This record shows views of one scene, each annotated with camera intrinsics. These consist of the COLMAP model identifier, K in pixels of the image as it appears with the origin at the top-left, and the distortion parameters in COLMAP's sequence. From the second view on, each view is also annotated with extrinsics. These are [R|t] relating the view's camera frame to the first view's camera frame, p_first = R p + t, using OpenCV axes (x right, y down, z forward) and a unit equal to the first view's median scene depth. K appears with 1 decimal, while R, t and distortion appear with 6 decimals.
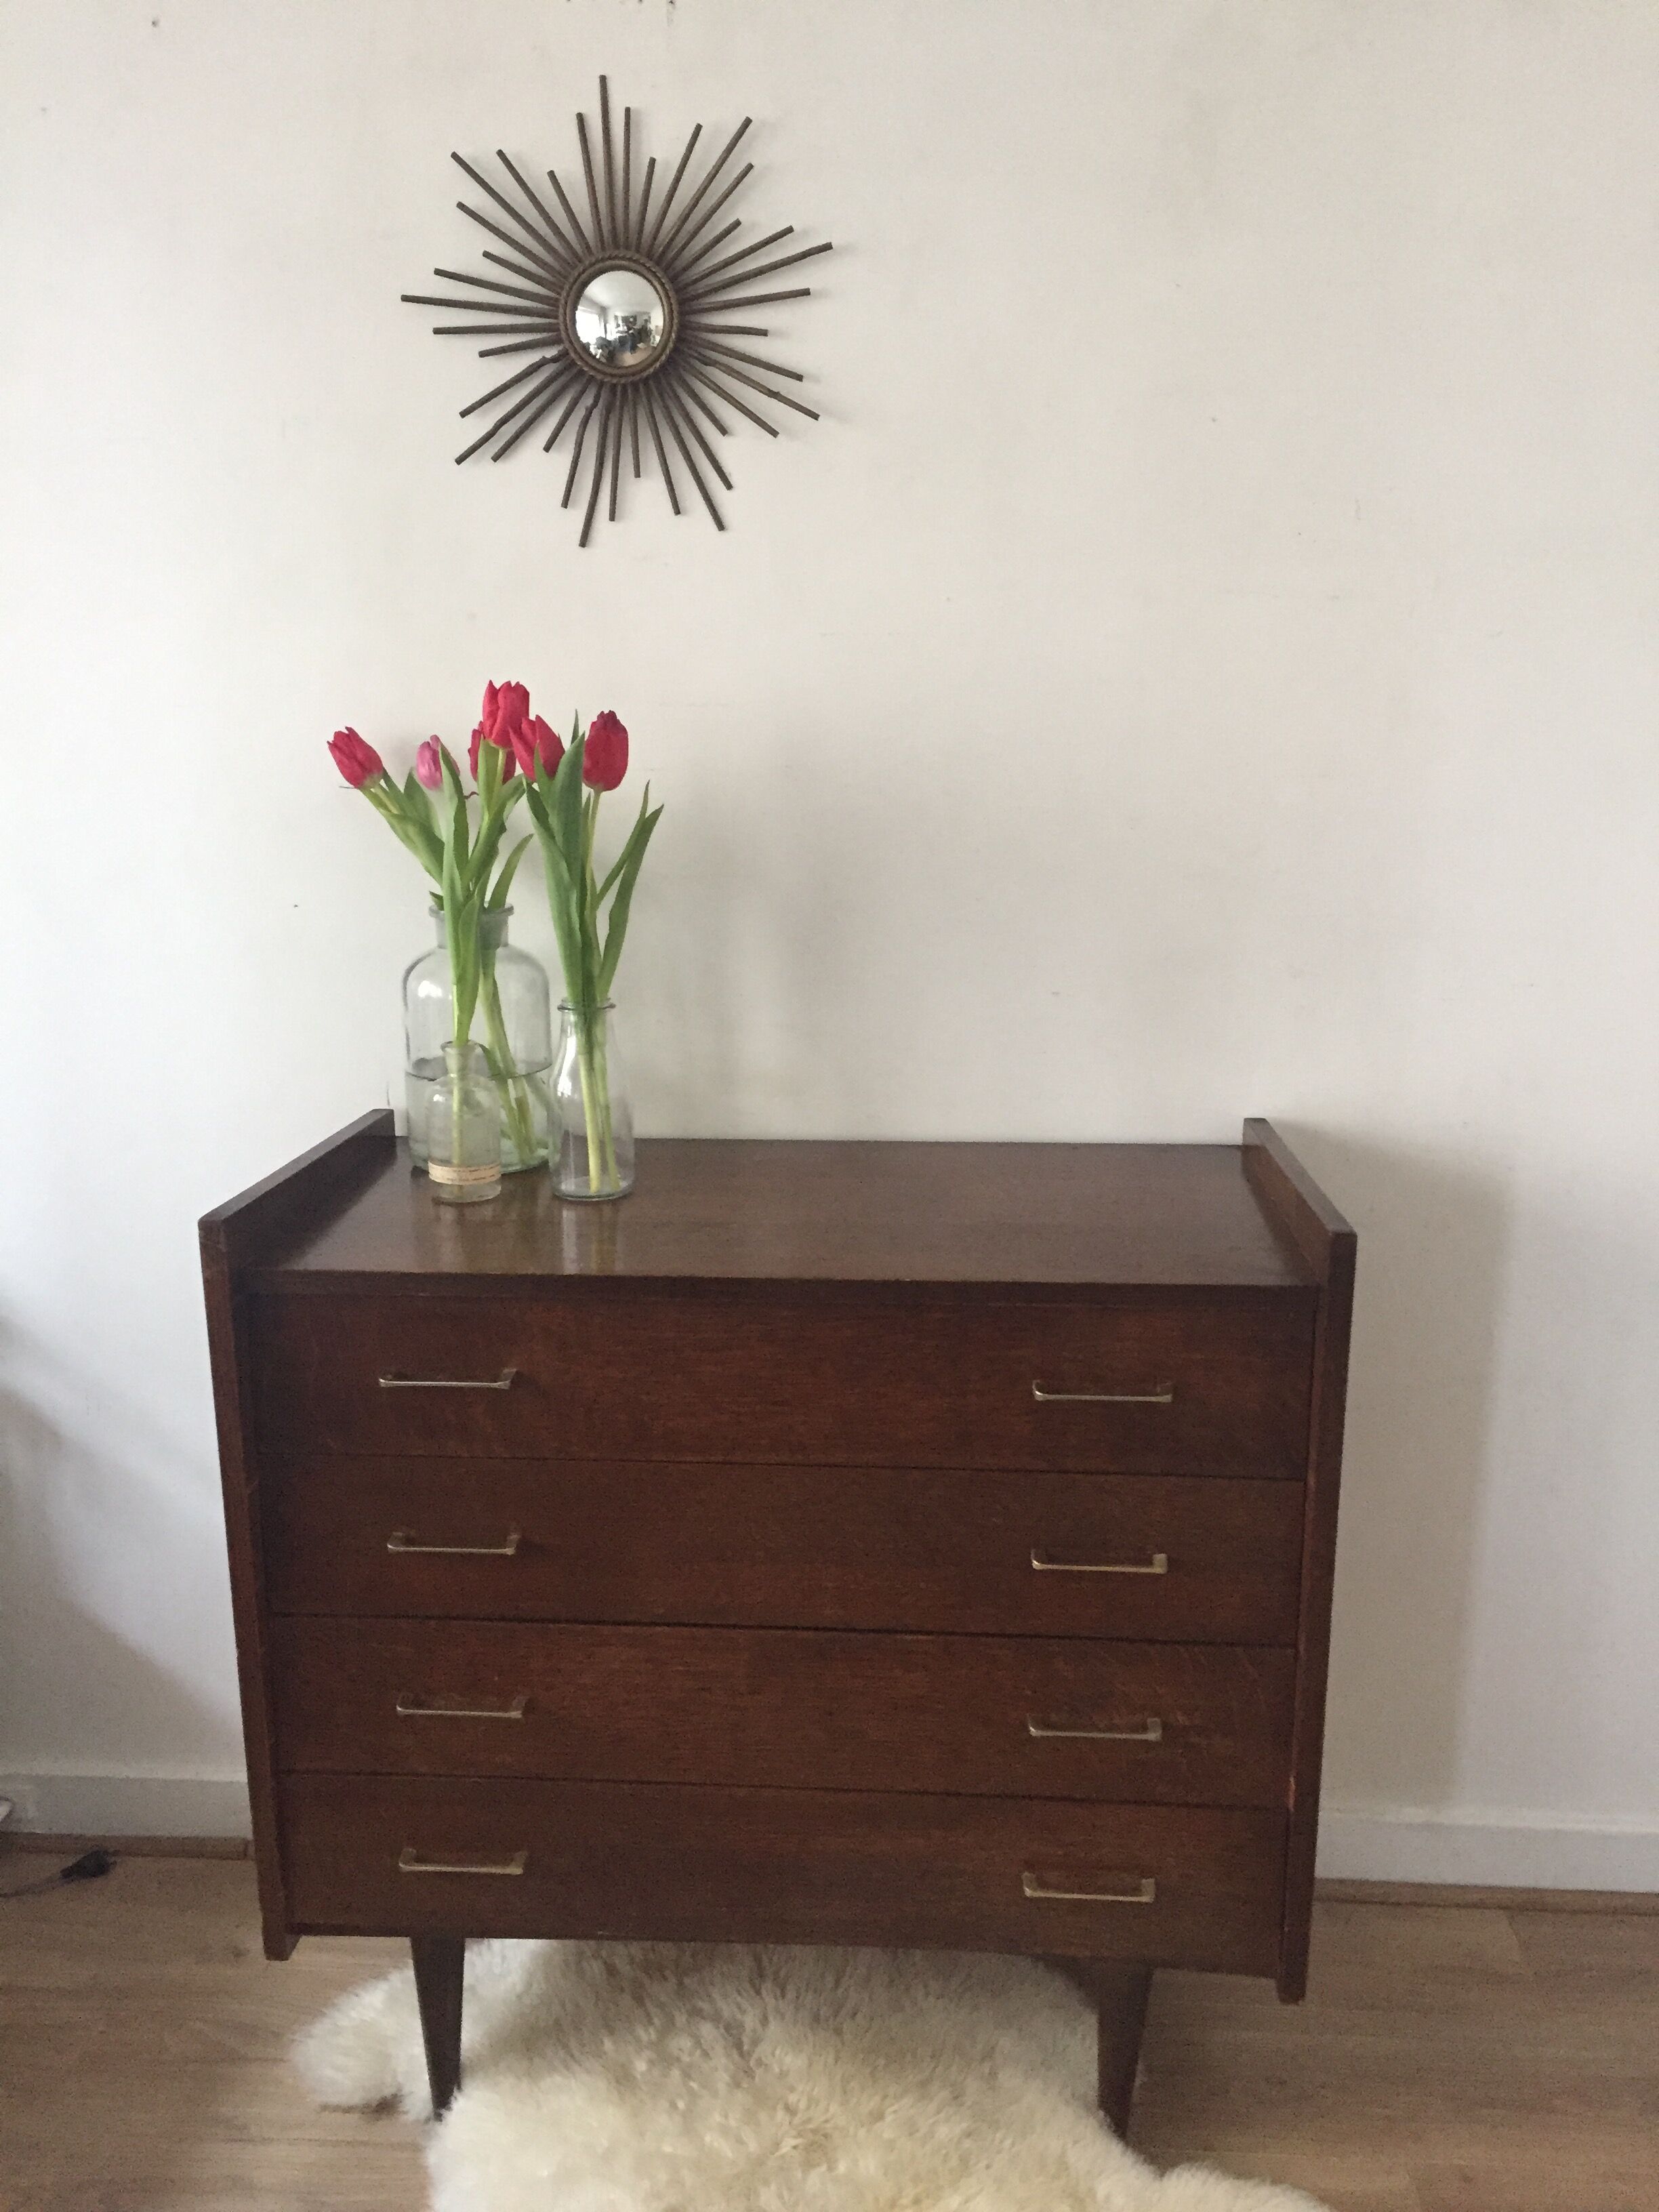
lens RADIAL K [[1893.8, 0, 833.5], [0, 1893.8, 1108.2], [0, 0, 1]] dist [0.100925, -0.142095]
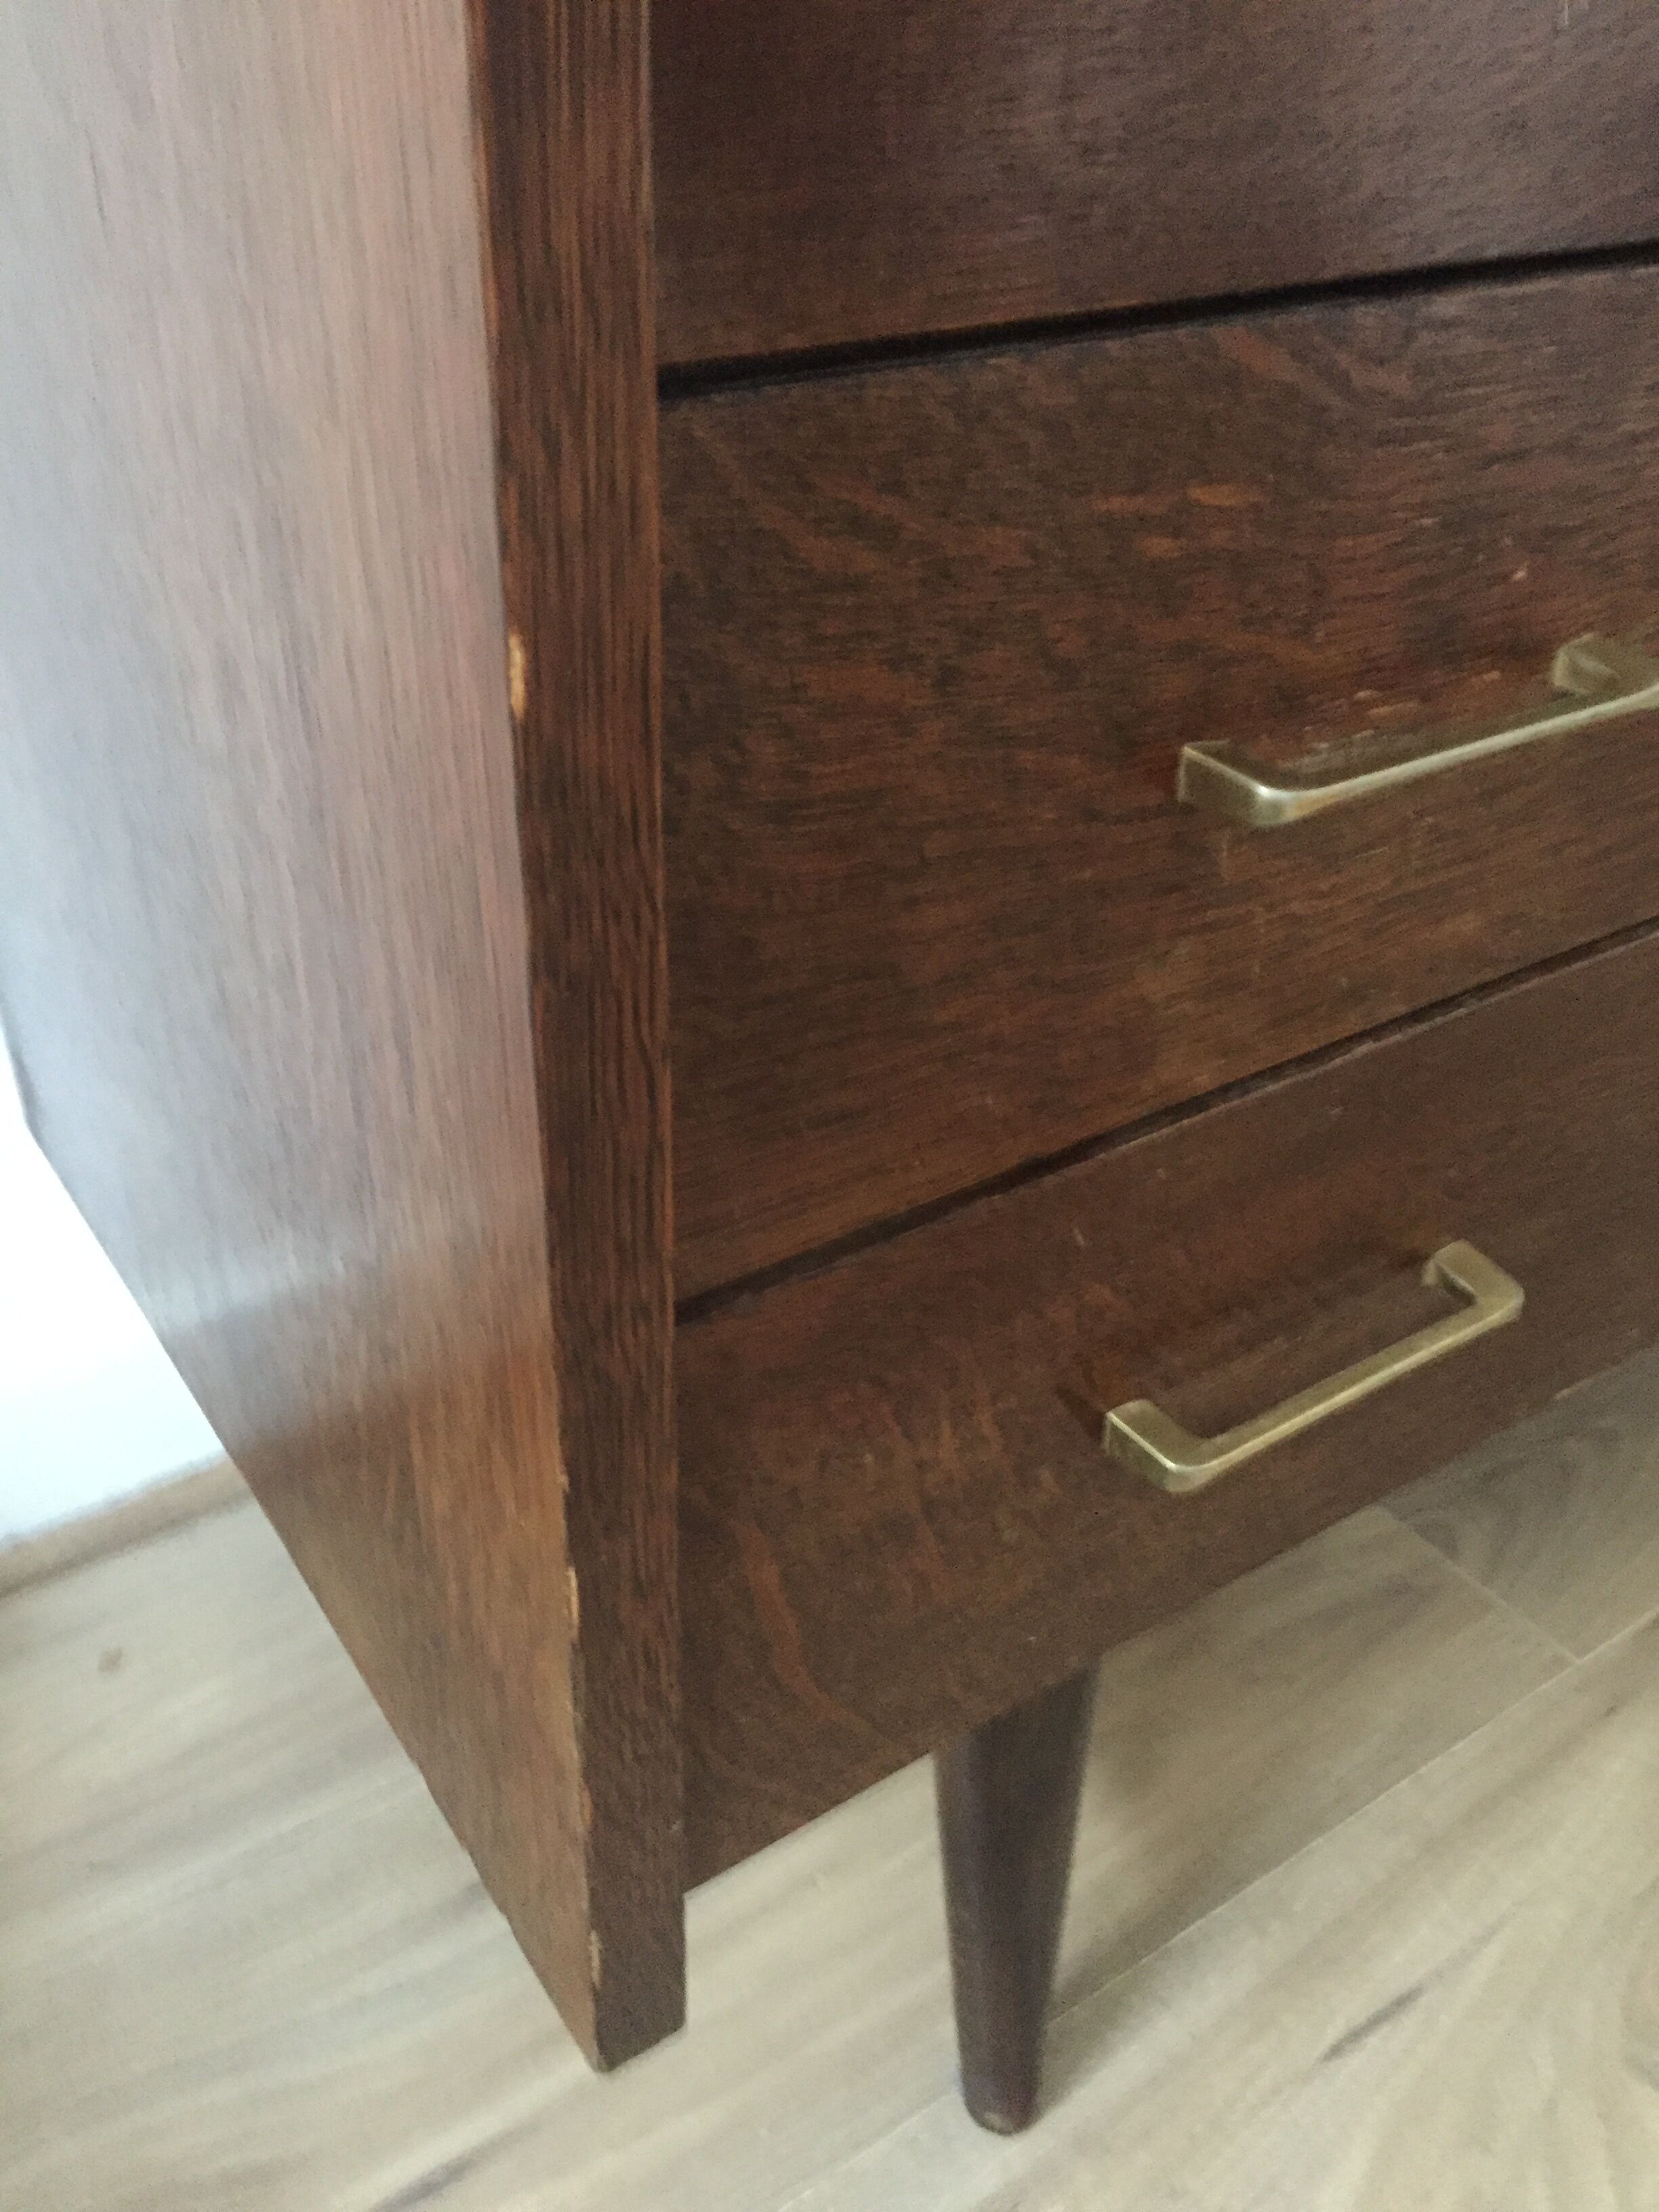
lens RADIAL K [[1893.8, 0, 833.5], [0, 1893.8, 1108.2], [0, 0, 1]] dist [0.100925, -0.142095]
pose [[0.781078, -0.321370, 0.535386, -0.348967], [0.130510, 0.922477, 0.363323, 0.245785], [-0.610642, -0.213910, 0.762469, 0.806186]]
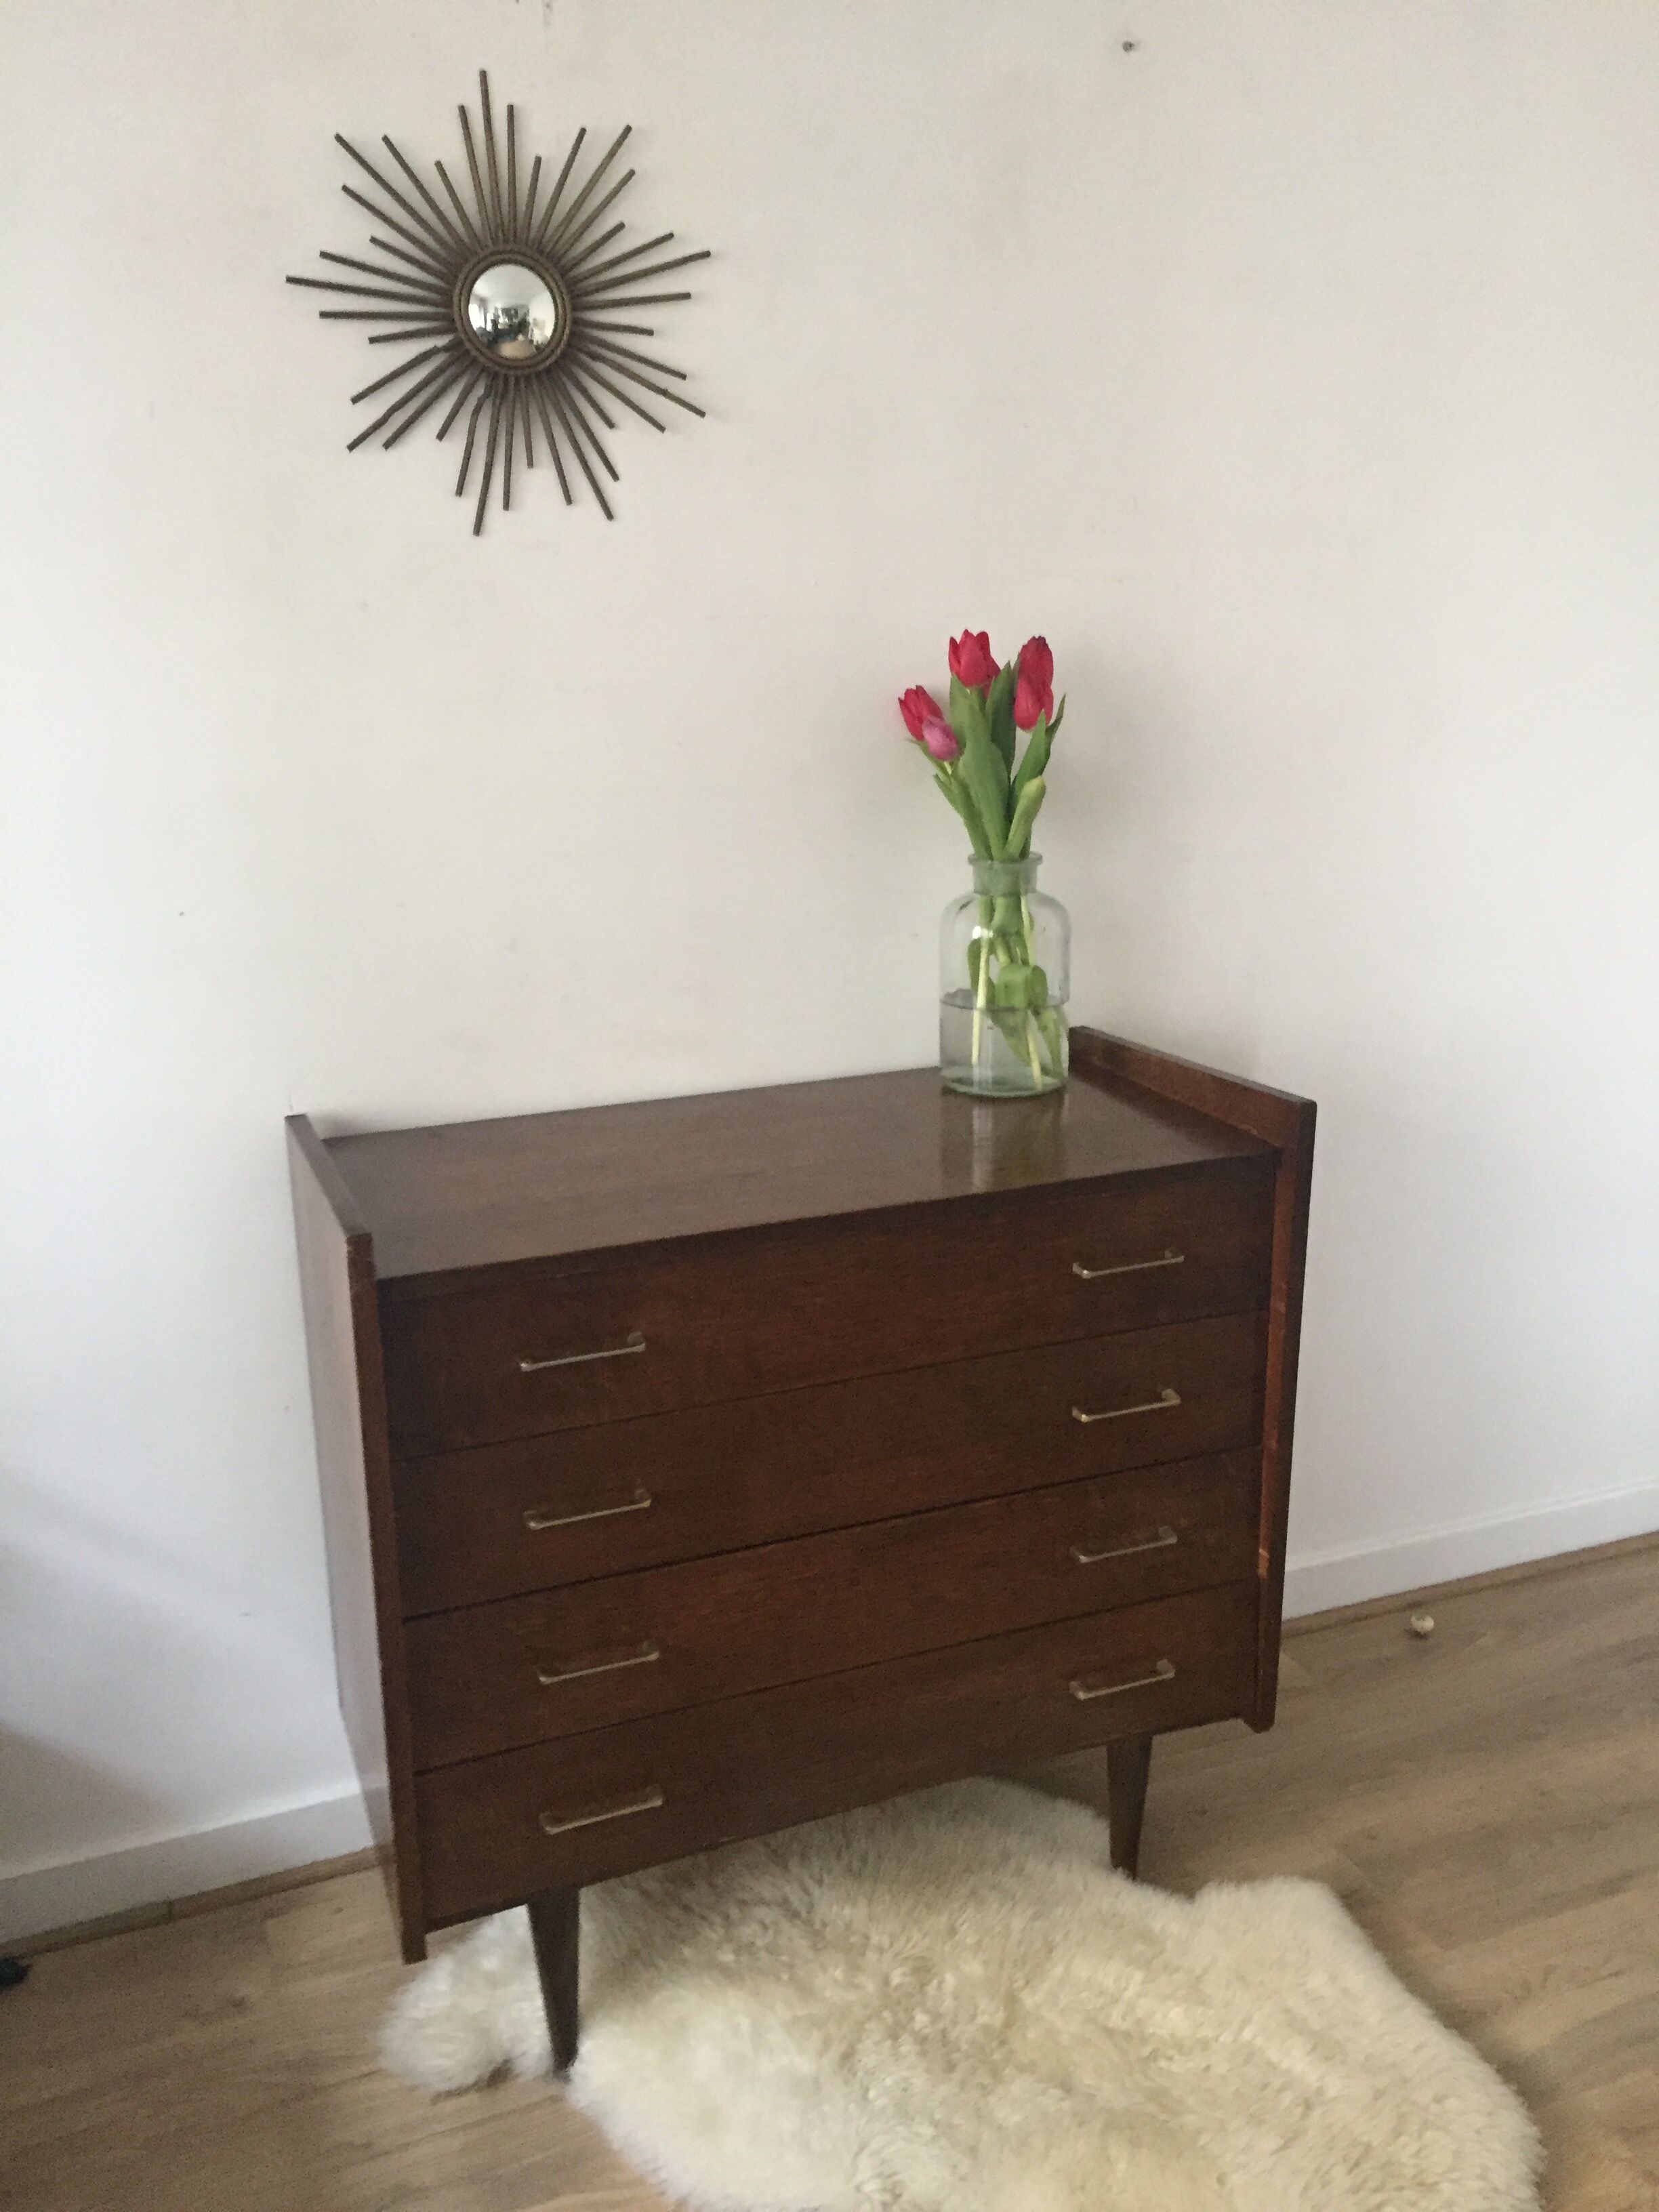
lens RADIAL K [[1884.2, 0, 825.9], [0, 1884.2, 1119.6], [0, 0, 1]] dist [0.098051, -0.141903]
pose [[0.903084, -0.128086, 0.409919, -0.434676], [0.115061, 0.991756, 0.056403, -0.023704], [-0.413764, -0.003771, 0.910376, 0.005071]]
